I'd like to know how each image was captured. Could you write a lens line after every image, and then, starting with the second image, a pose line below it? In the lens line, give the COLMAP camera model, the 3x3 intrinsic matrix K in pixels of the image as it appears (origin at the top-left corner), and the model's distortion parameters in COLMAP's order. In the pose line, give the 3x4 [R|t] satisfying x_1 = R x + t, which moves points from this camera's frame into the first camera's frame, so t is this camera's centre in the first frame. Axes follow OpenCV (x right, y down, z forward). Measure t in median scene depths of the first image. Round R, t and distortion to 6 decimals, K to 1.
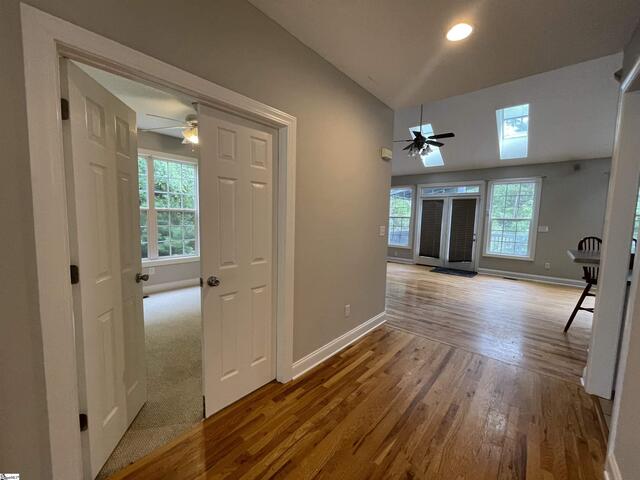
lens RADIAL K [[259.5, 0, 317.8], [0, 259.5, 239.2], [0, 0, 1]] dist [-0.000529, 0.000164]
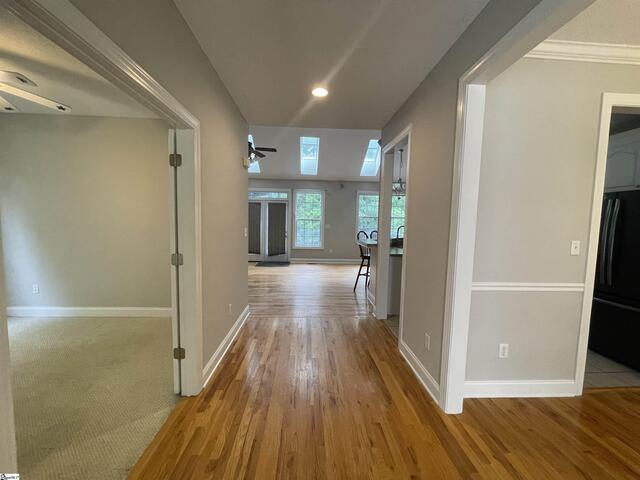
lens RADIAL K [[259.5, 0, 317.3], [0, 259.5, 238.8], [0, 0, 1]] dist [-0.000529, 0.000164]
pose [[0.725651, -0.055427, 0.685826, -0.165970], [0.053356, 0.998282, 0.024225, -0.008448], [-0.685991, 0.019014, 0.727362, -0.006392]]
